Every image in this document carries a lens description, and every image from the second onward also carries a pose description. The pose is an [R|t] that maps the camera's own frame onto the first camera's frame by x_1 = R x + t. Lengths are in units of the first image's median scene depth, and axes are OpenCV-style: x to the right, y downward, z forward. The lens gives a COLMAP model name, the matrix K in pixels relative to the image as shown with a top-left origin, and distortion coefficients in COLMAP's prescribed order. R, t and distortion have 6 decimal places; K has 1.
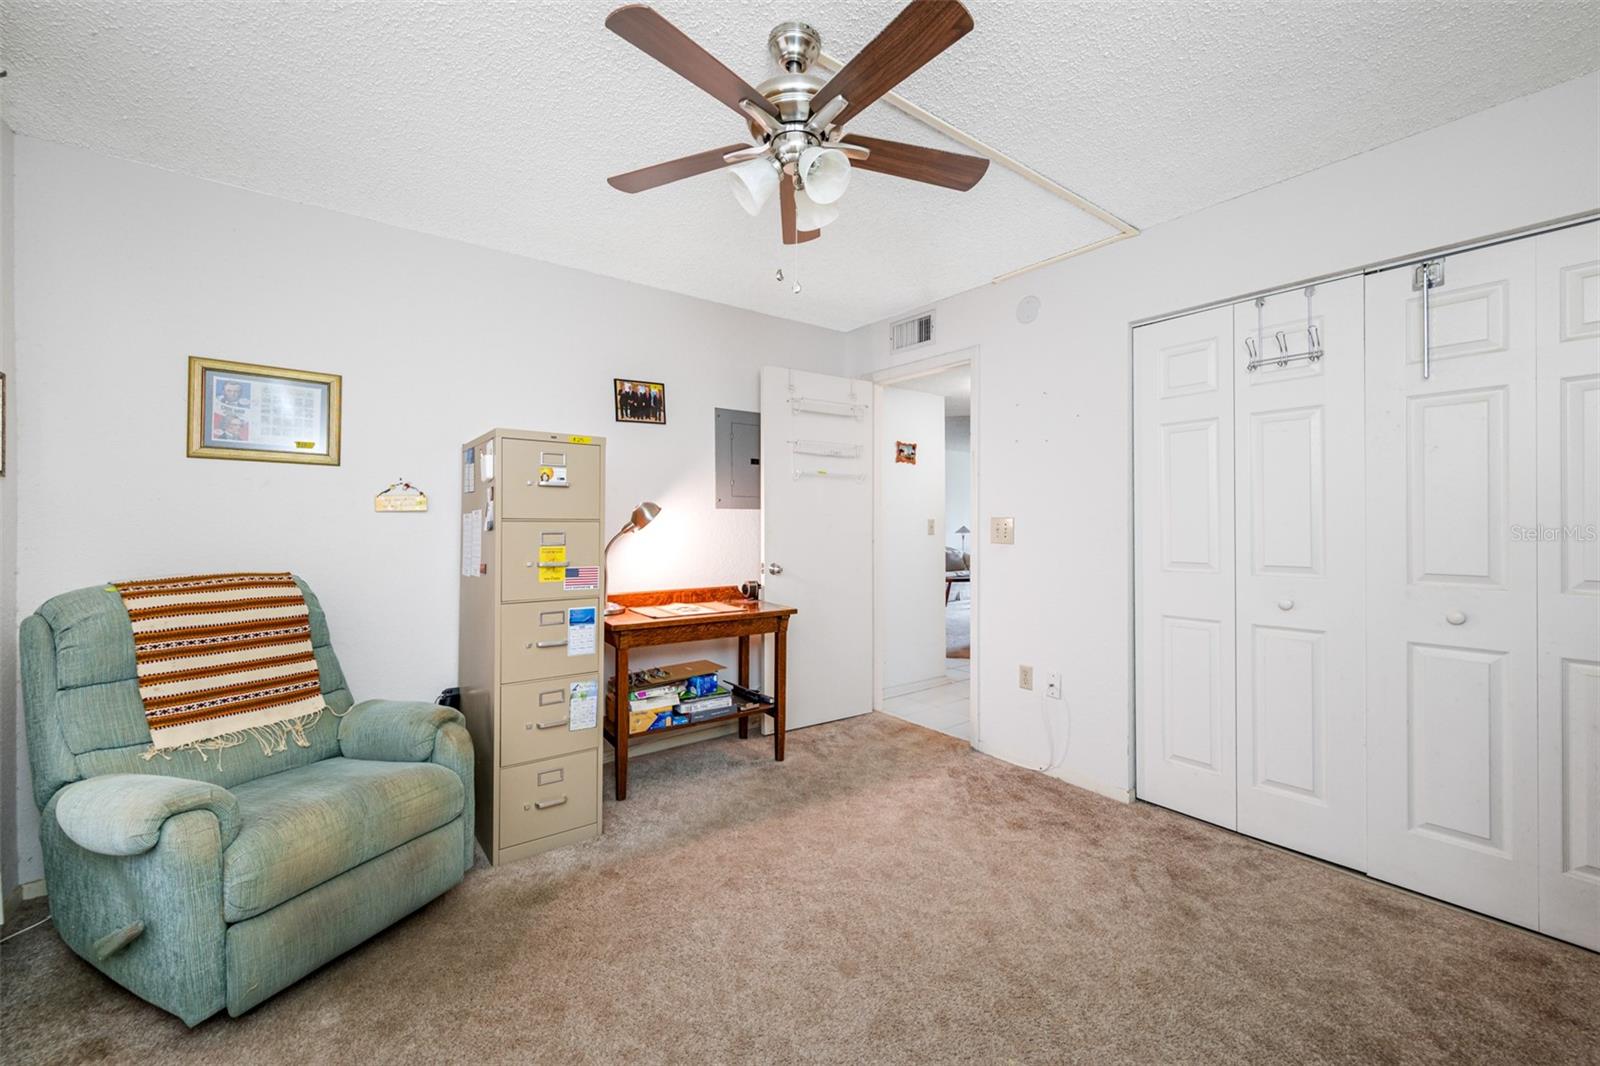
lens RADIAL K [[647.4, 0, 800.0], [0, 647.4, 533.0], [0, 0, 1]] dist [0.000628, 0.000050]
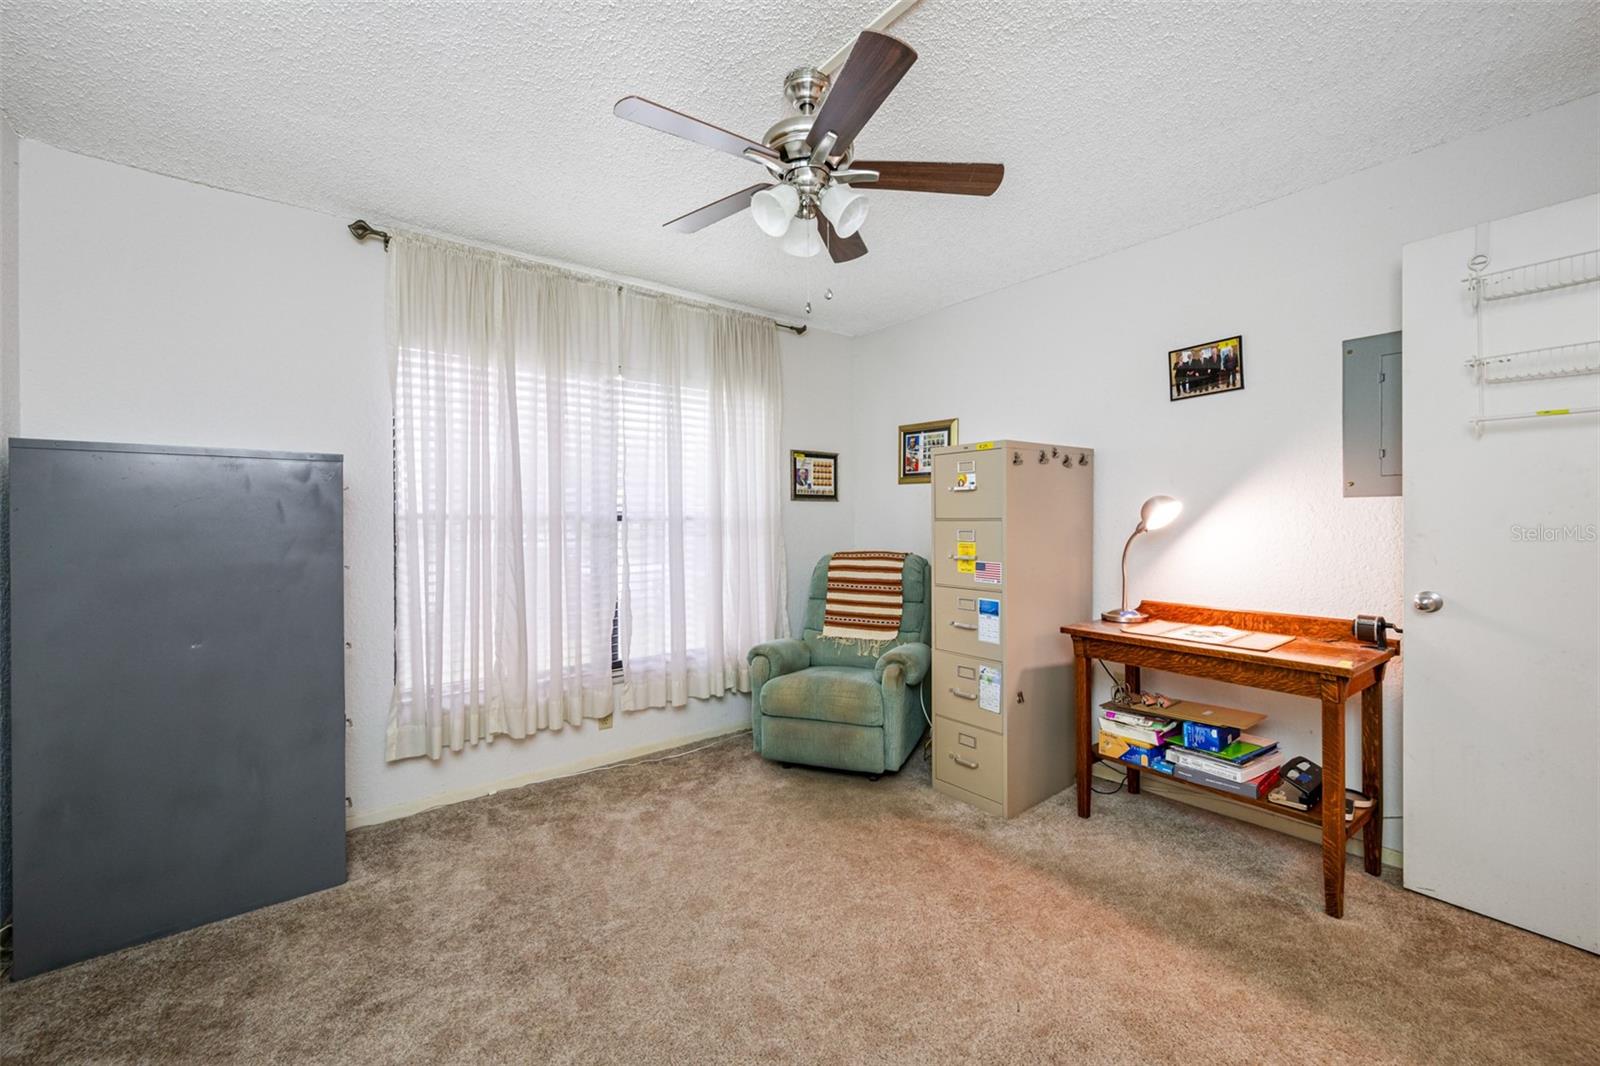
lens RADIAL K [[643.1, 0, 795.6], [0, 643.1, 532.7], [0, 0, 1]] dist [-0.002502, -0.000220]
pose [[0.016199, 0.017218, -0.999721, 0.715347], [-0.008952, 0.999814, 0.017075, -0.012438], [0.999829, 0.008673, 0.016350, 0.633816]]
